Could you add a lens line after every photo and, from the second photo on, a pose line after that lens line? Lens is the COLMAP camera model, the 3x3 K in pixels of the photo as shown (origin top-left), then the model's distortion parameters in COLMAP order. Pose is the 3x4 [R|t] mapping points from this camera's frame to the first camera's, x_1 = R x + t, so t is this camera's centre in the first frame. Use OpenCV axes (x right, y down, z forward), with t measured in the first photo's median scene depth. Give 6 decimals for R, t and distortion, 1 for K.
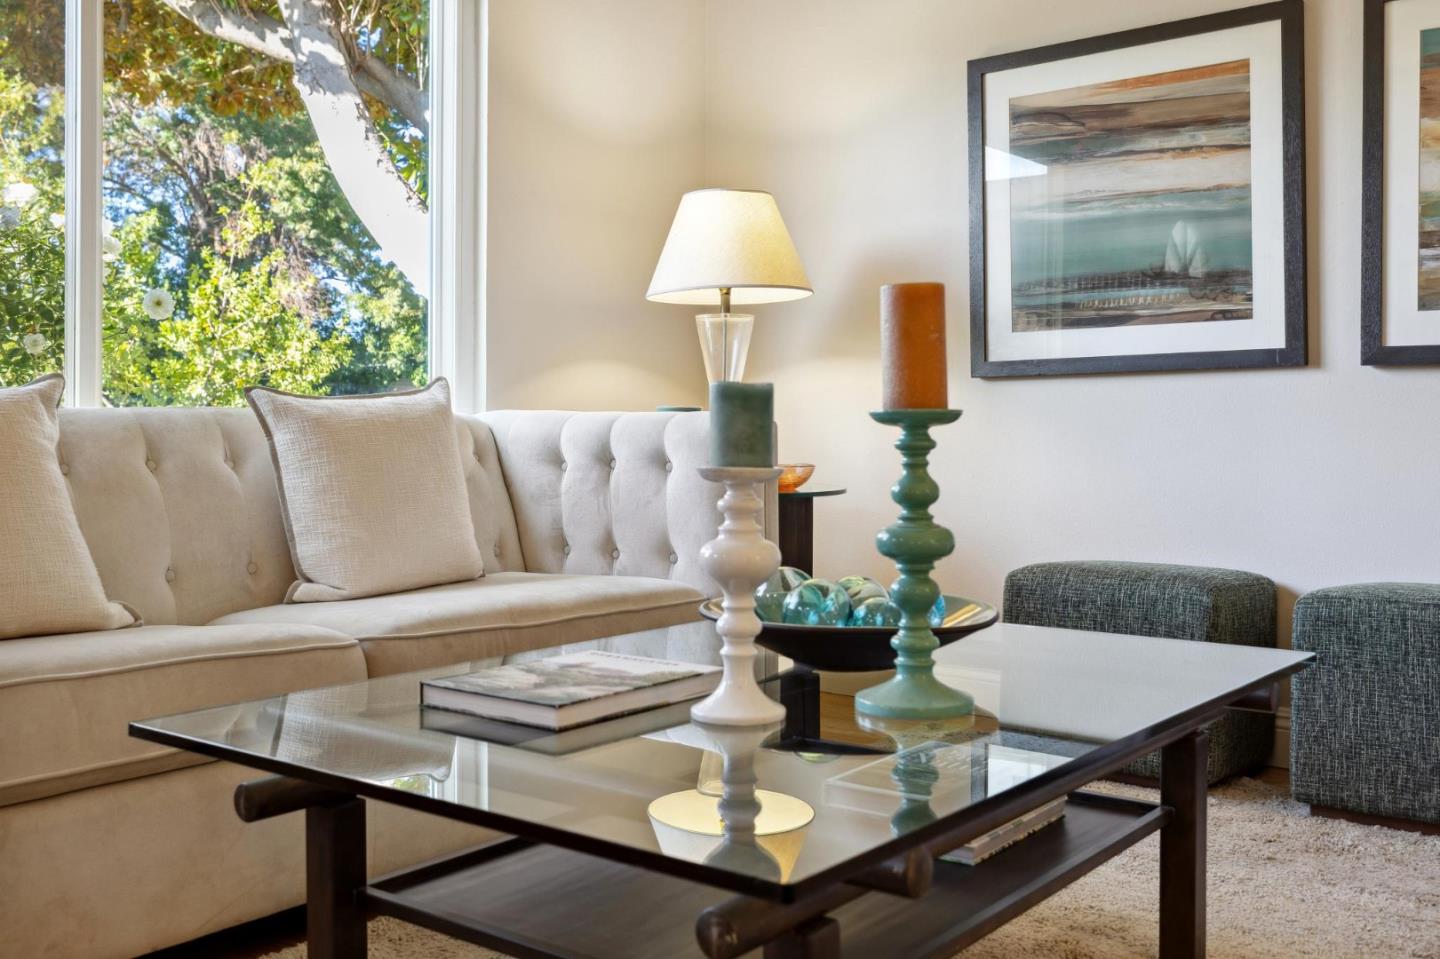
lens RADIAL K [[1420.6, 0, 696.4], [0, 1420.6, 411.5], [0, 0, 1]] dist [0.058360, -0.175101]
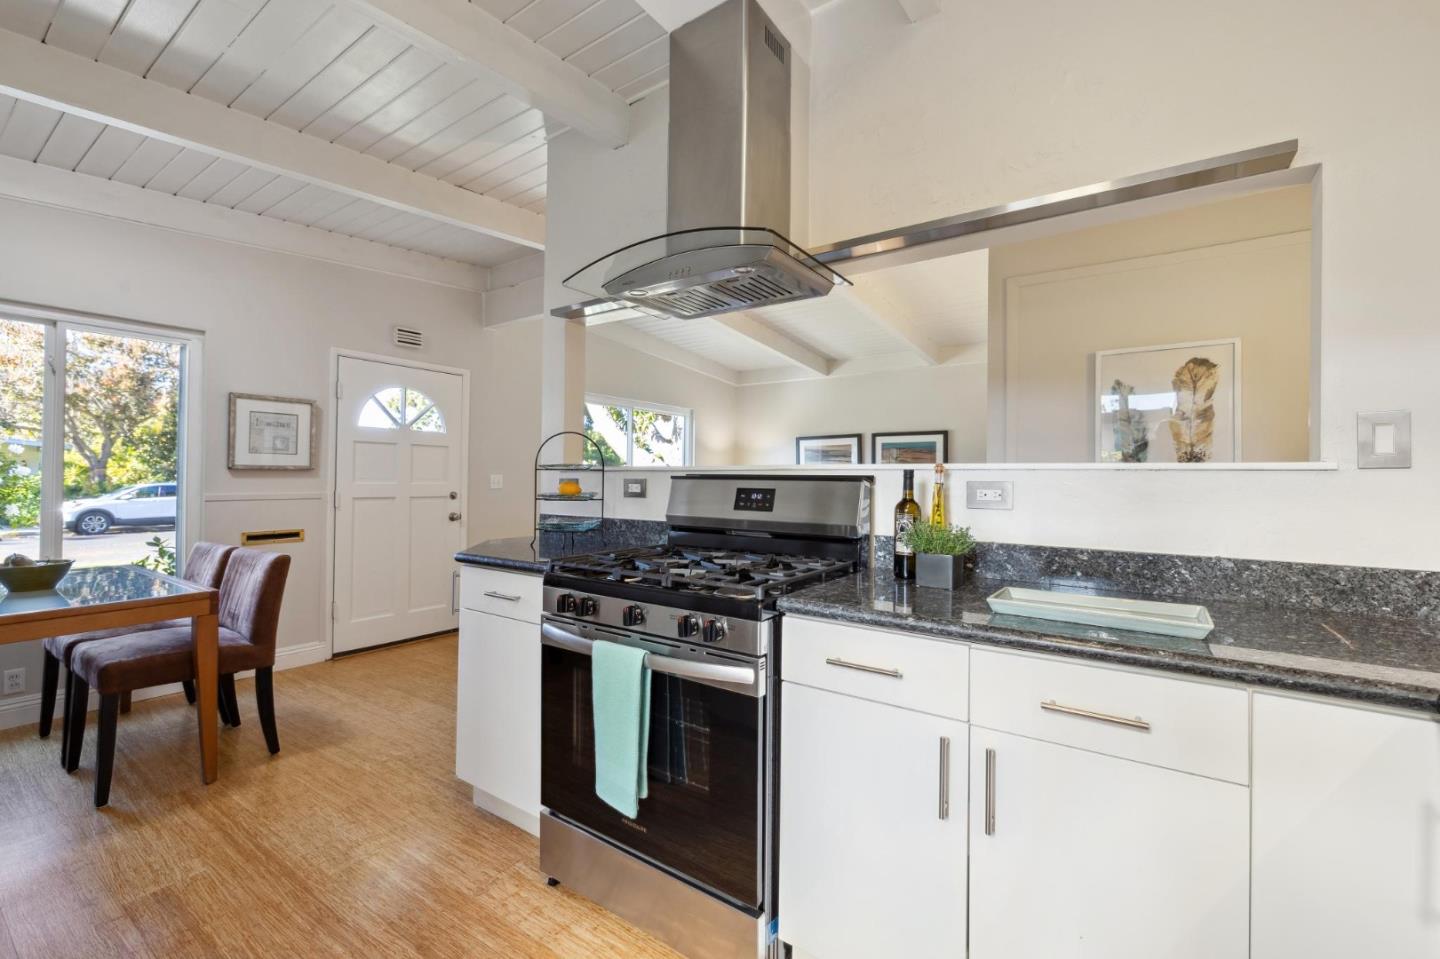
lens RADIAL K [[618.0, 0, 722.6], [0, 618.0, 465.6], [0, 0, 1]] dist [0.000377, 0.000085]
pose [[0.996701, 0.008051, 0.080756, -0.249879], [-0.006570, 0.999806, -0.018594, -0.131168], [-0.080890, 0.018003, 0.996560, -1.172746]]
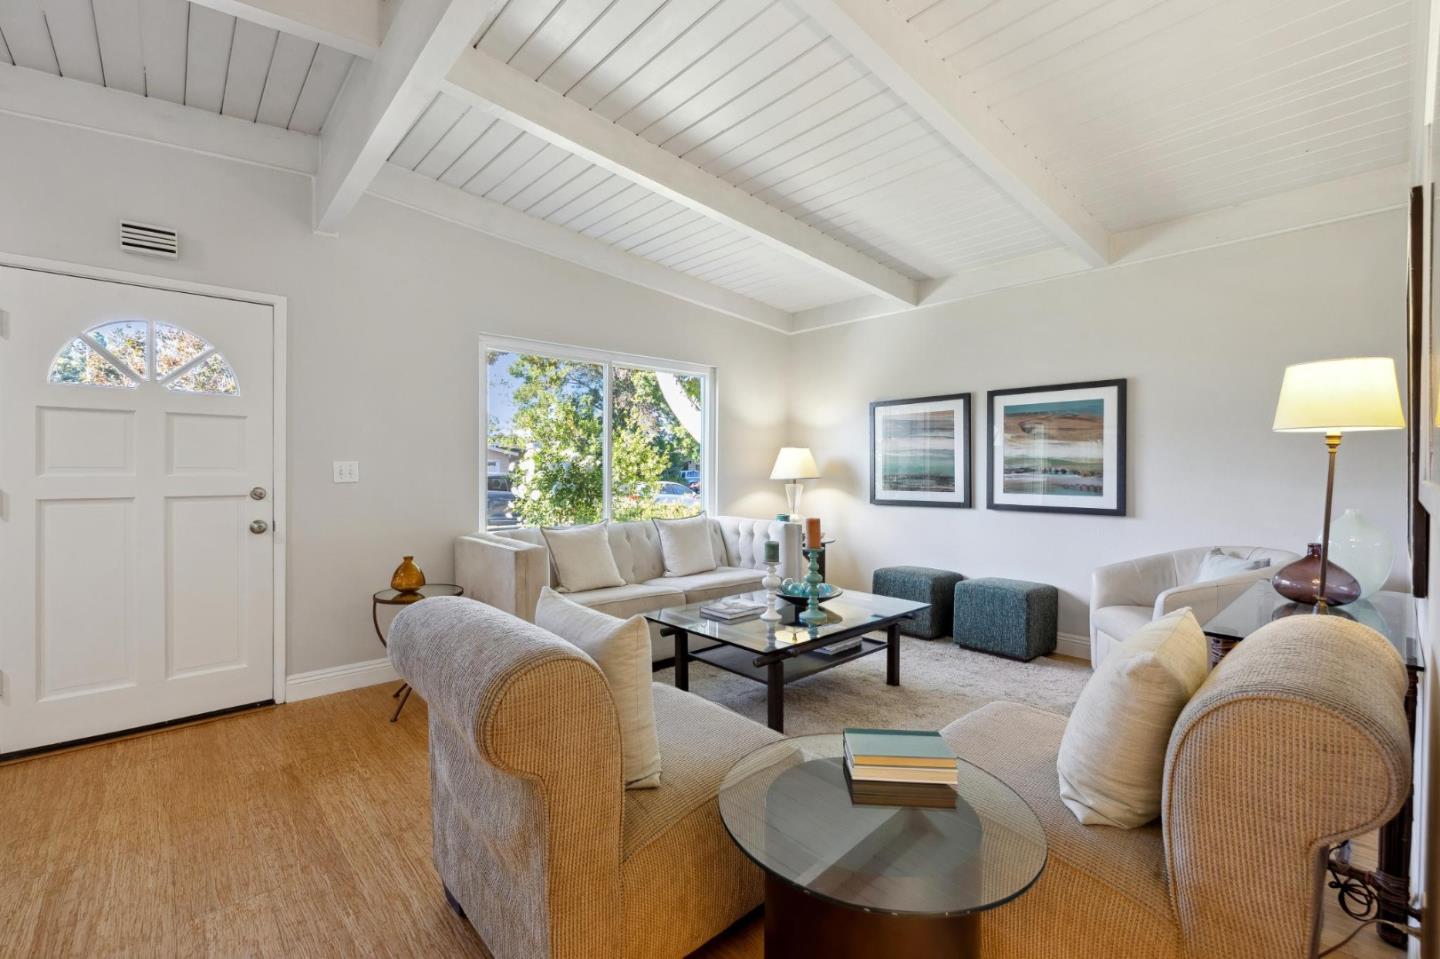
lens RADIAL K [[618.0, 0, 722.6], [0, 618.0, 465.6], [0, 0, 1]] dist [0.000377, 0.000085]
pose [[0.989385, 0.002095, -0.145302, 0.078180], [-0.001632, 0.999993, 0.003304, -0.130330], [0.145308, -0.003031, 0.989382, -0.451497]]
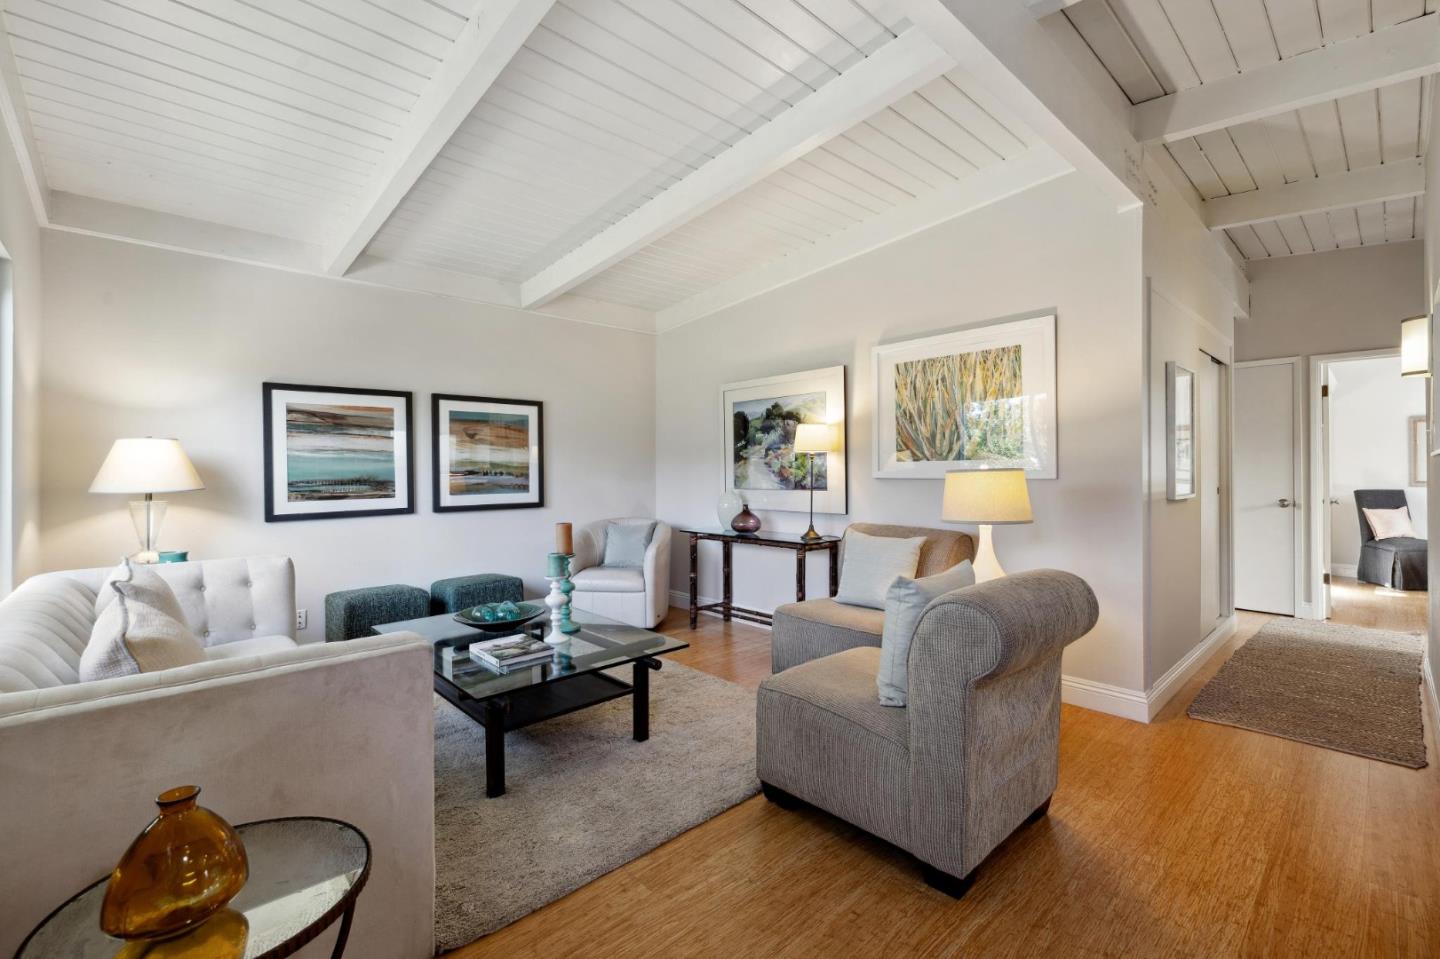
lens RADIAL K [[618.0, 0, 722.6], [0, 618.0, 465.6], [0, 0, 1]] dist [0.000377, 0.000085]
pose [[0.133637, 0.007323, 0.991003, -0.788542], [0.000127, 0.999973, -0.007407, -0.123077], [-0.991030, 0.001116, 0.133632, 0.170143]]
